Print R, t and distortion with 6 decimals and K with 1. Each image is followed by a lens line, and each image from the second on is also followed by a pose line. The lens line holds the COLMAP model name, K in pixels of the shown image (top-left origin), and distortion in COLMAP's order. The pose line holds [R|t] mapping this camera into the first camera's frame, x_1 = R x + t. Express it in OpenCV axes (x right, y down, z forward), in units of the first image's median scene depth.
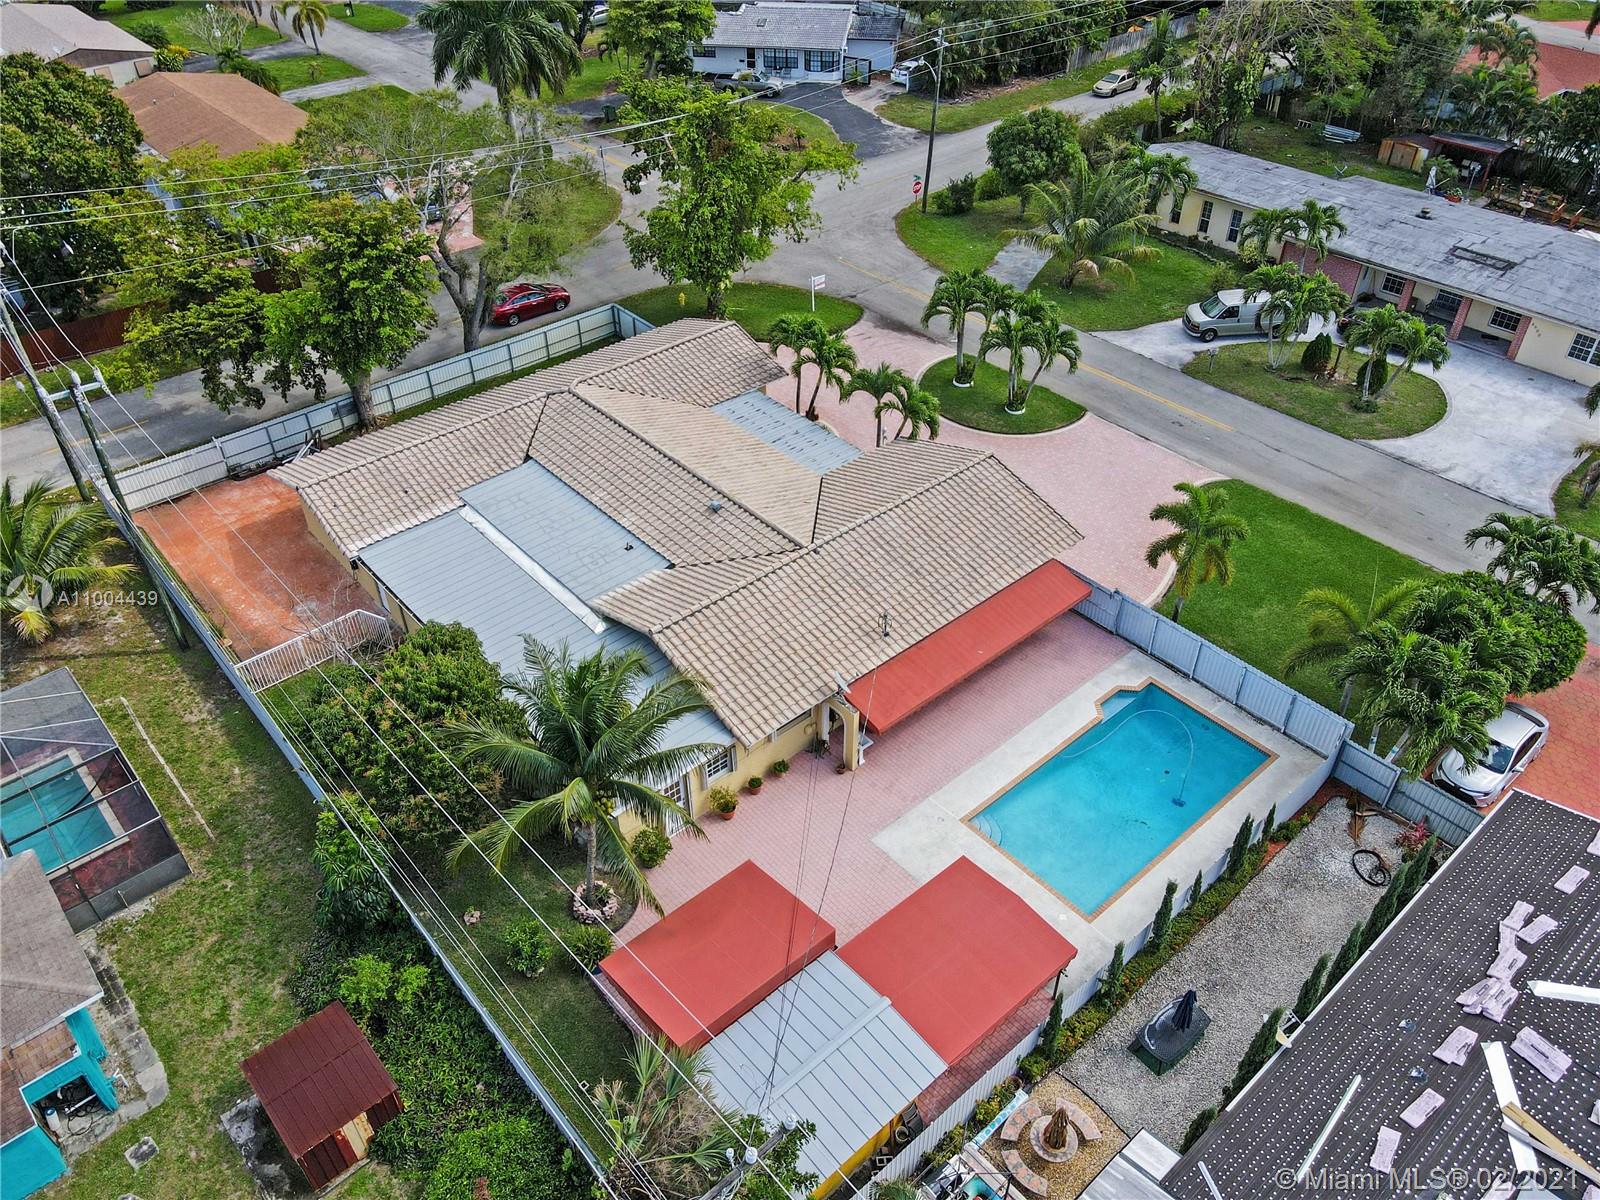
lens RADIAL K [[1162.3, 0, 802.3], [0, 1162.3, 605.1], [0, 0, 1]] dist [0.000750, 0.031000]
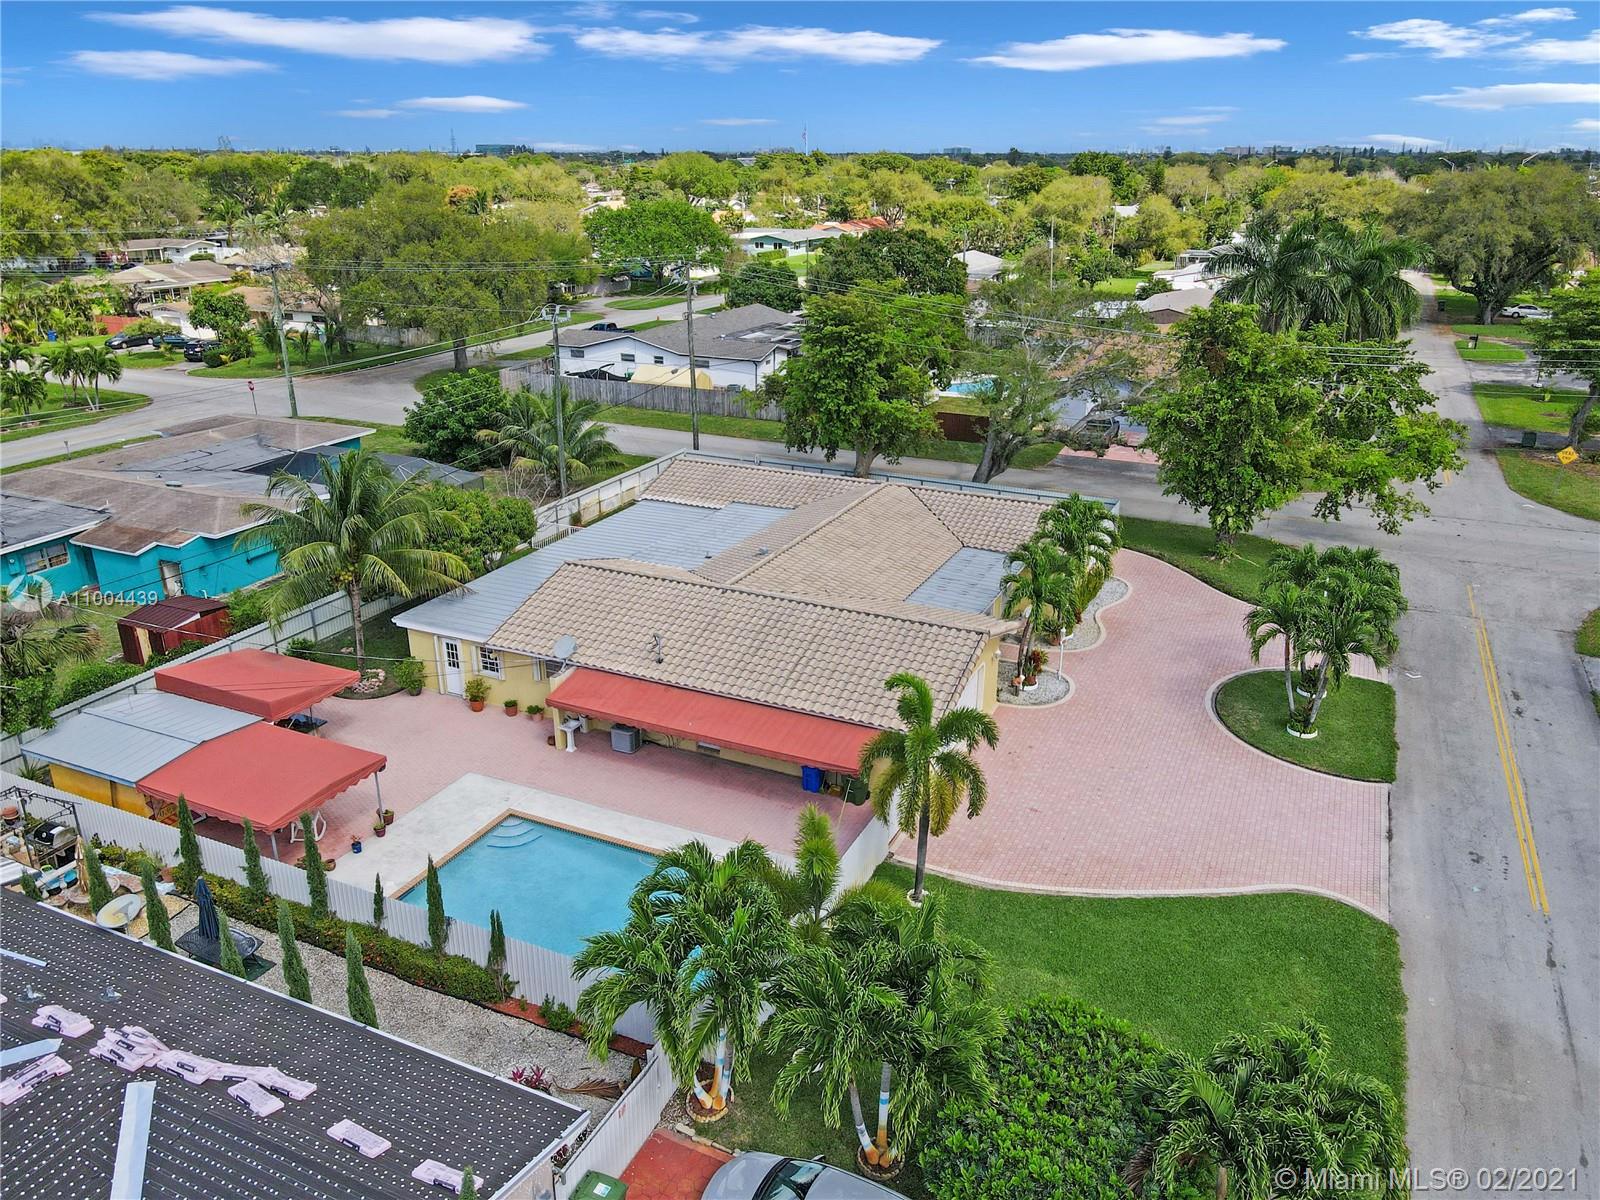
lens RADIAL K [[1162.3, 0, 802.3], [0, 1162.3, 605.1], [0, 0, 1]] dist [0.000750, 0.031000]
pose [[0.402355, 0.336397, -0.851438, 0.873110], [-0.583029, 0.811205, 0.044985, -0.117732], [0.705824, 0.478313, 0.522522, 0.521763]]
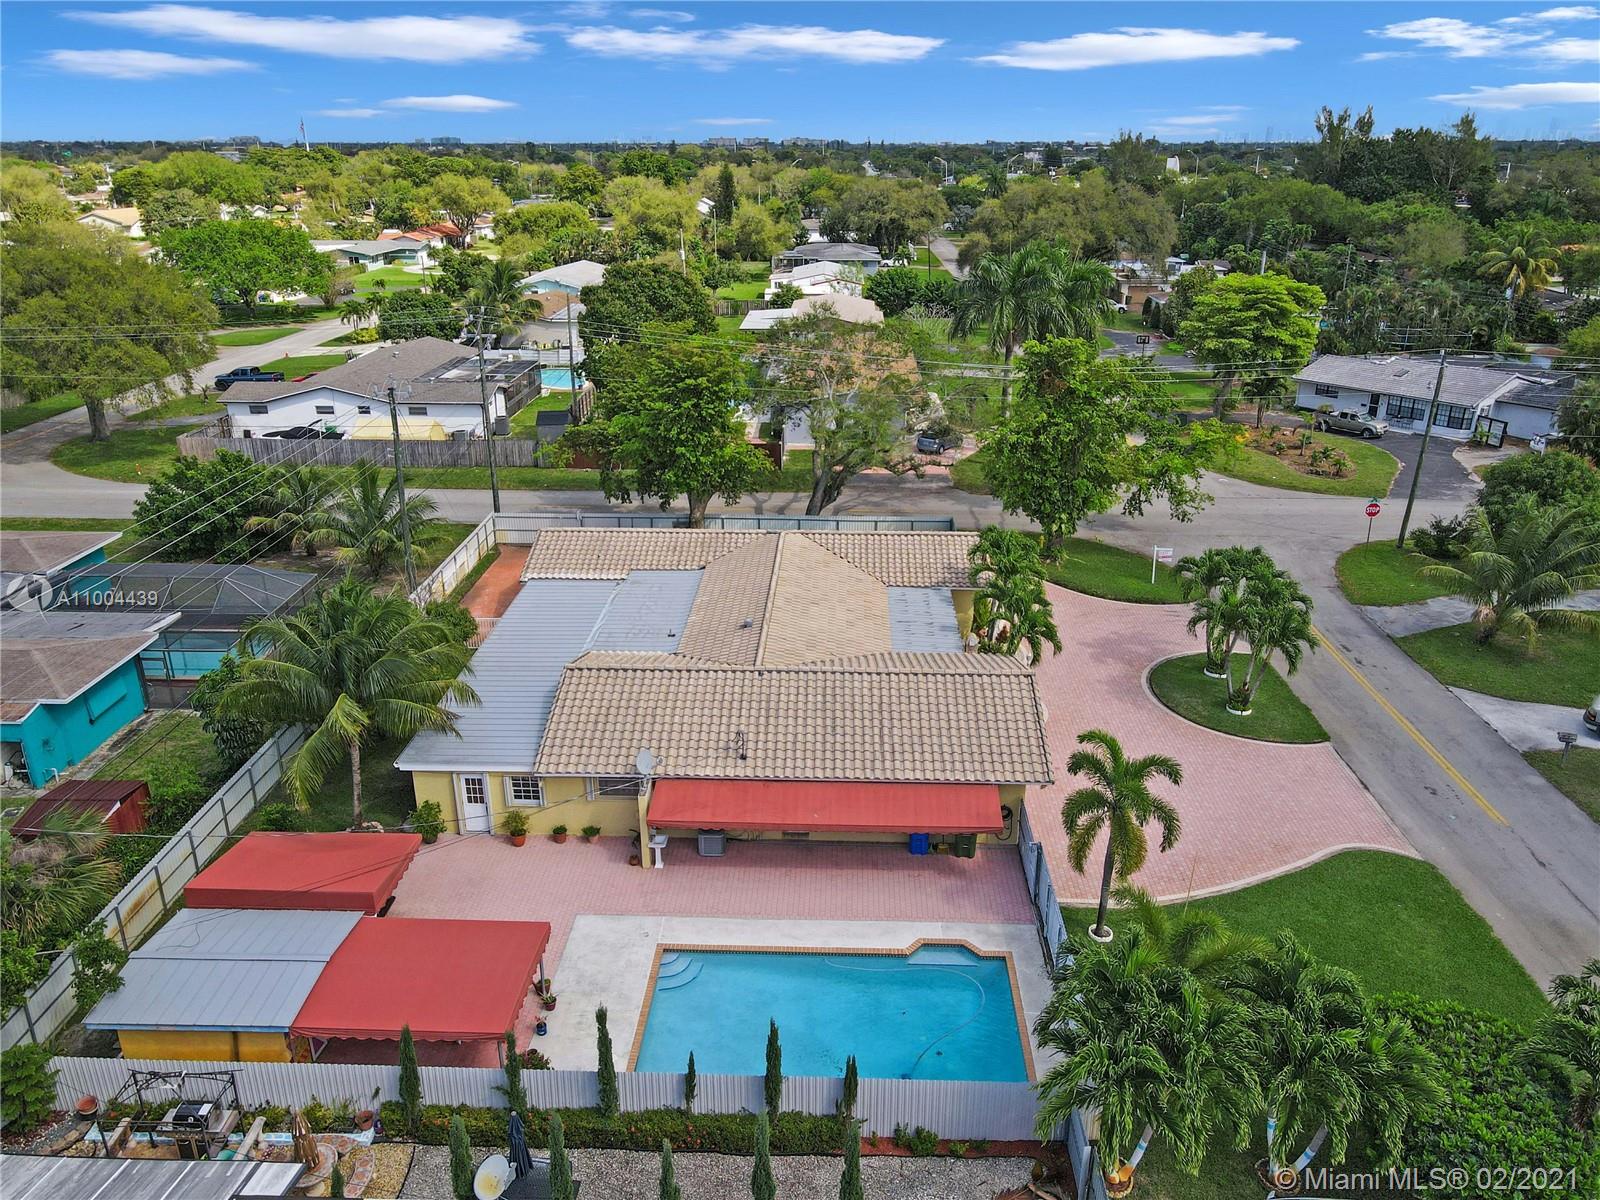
lens RADIAL K [[1162.3, 0, 802.3], [0, 1162.3, 605.1], [0, 0, 1]] dist [0.000750, 0.031000]
pose [[0.724327, 0.256923, -0.639797, 0.643346], [-0.437964, 0.888155, -0.139172, 0.024601], [0.532482, 0.381015, 0.755838, 0.241849]]
